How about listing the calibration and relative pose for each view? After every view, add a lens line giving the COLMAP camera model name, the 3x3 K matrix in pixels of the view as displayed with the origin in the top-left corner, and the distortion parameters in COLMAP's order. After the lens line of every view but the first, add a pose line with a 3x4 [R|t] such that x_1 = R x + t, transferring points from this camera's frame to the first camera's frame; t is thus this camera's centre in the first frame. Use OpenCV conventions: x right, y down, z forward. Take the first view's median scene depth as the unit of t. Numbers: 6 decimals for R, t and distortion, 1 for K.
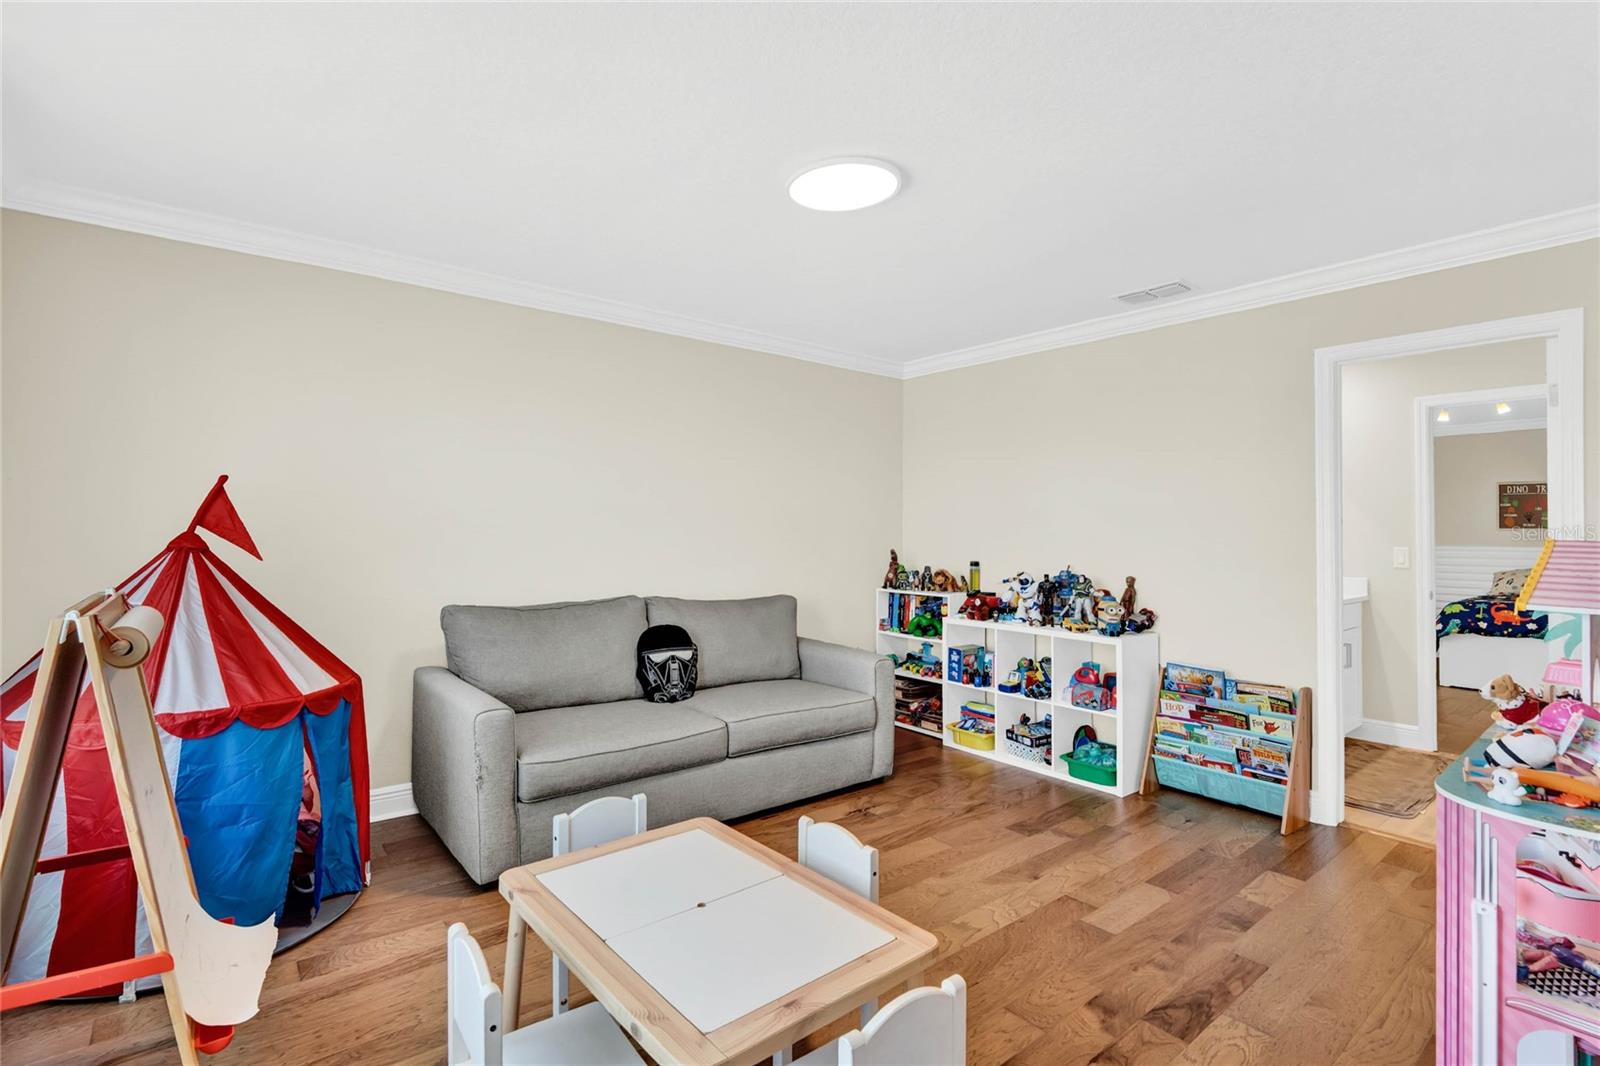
lens RADIAL K [[757.9, 0, 804.4], [0, 757.9, 525.3], [0, 0, 1]] dist [-0.005898, -0.001080]
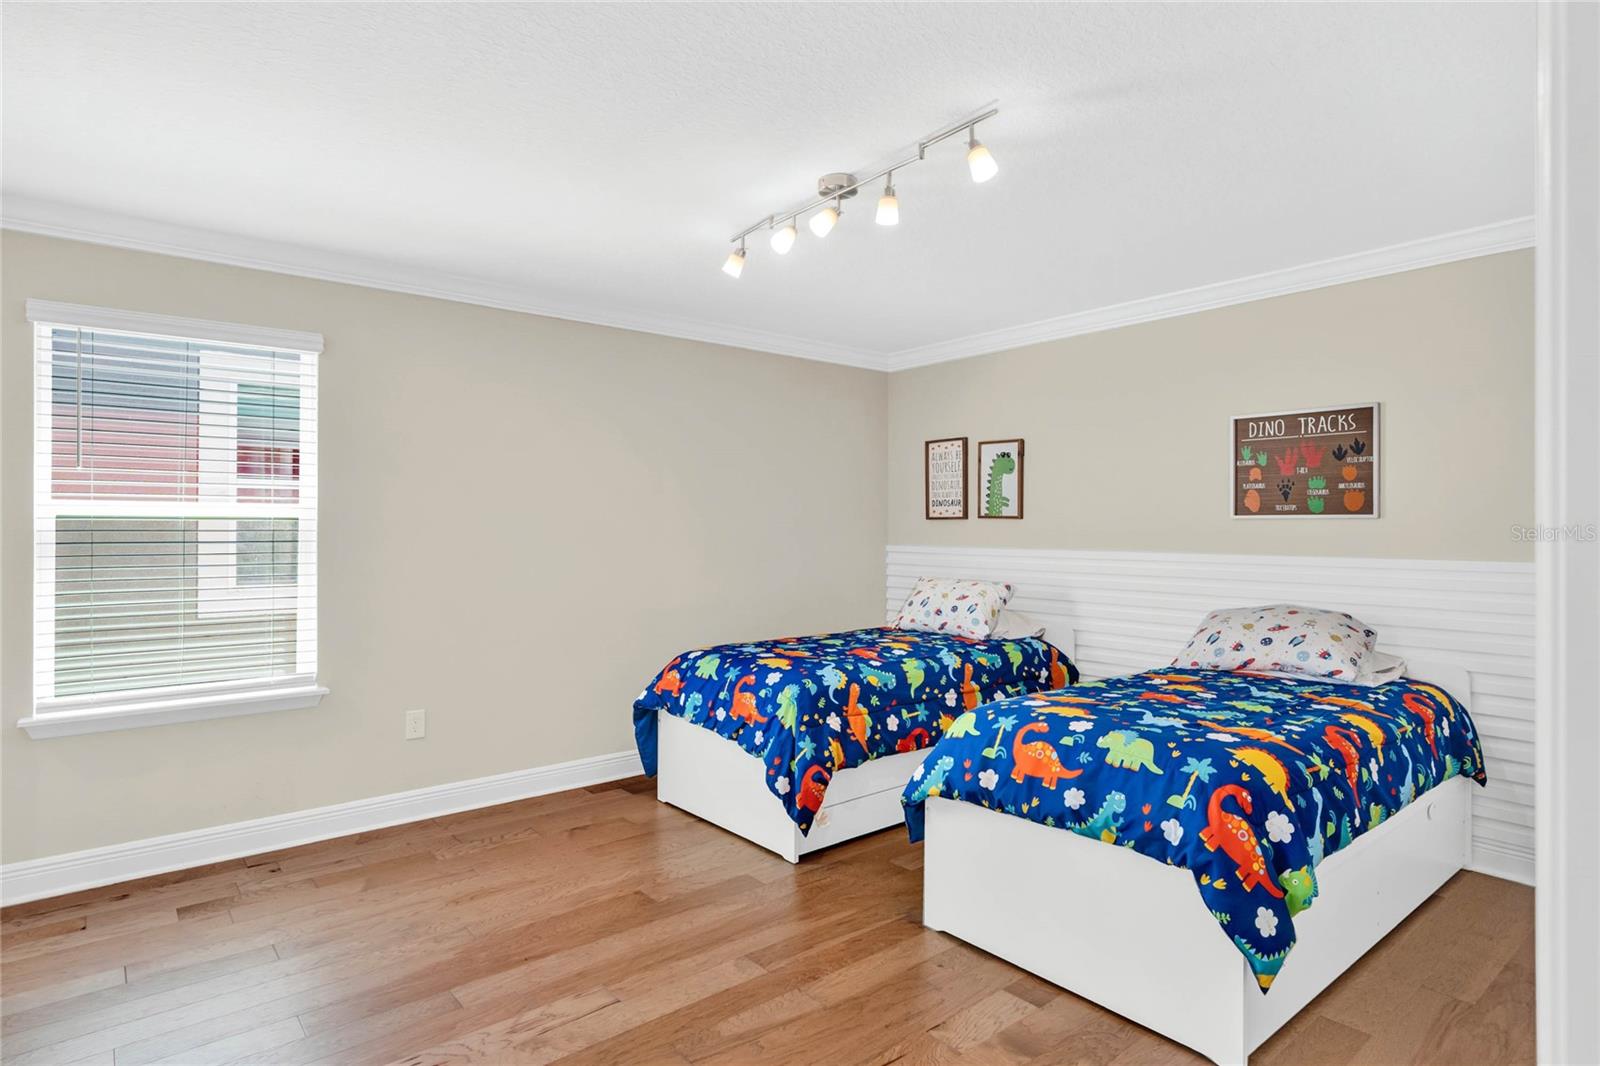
lens RADIAL K [[867.8, 0, 800.4], [0, 867.8, 529.3], [0, 0, 1]] dist [0.004568, 0.000656]
pose [[0.999978, -0.006541, 0.000846, 0.803993], [0.006526, 0.999842, 0.016552, 0.002771], [-0.000955, -0.016546, 0.999863, 0.575957]]
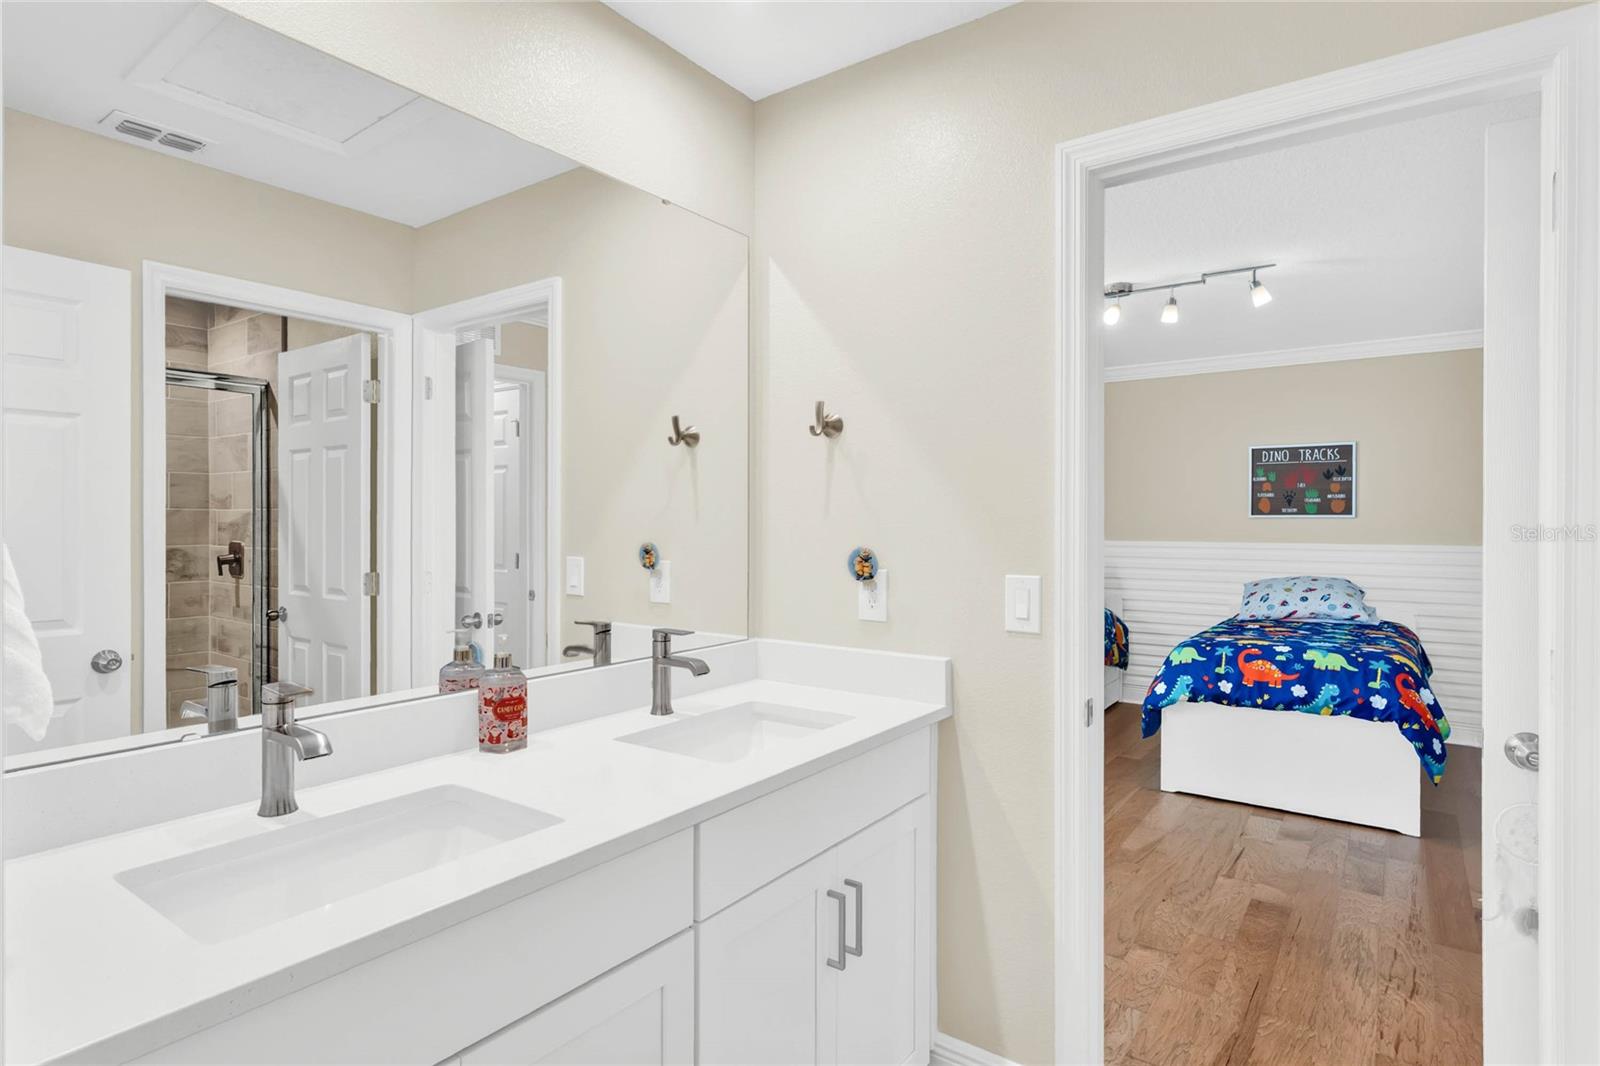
lens RADIAL K [[839.4, 0, 798.1], [0, 839.4, 533.1], [0, 0, 1]] dist [-0.001703, -0.001030]
pose [[0.968443, -0.008266, 0.249097, 0.429707], [0.001342, 0.999608, 0.027956, -0.001414], [-0.249231, -0.026739, 0.968075, 0.469207]]
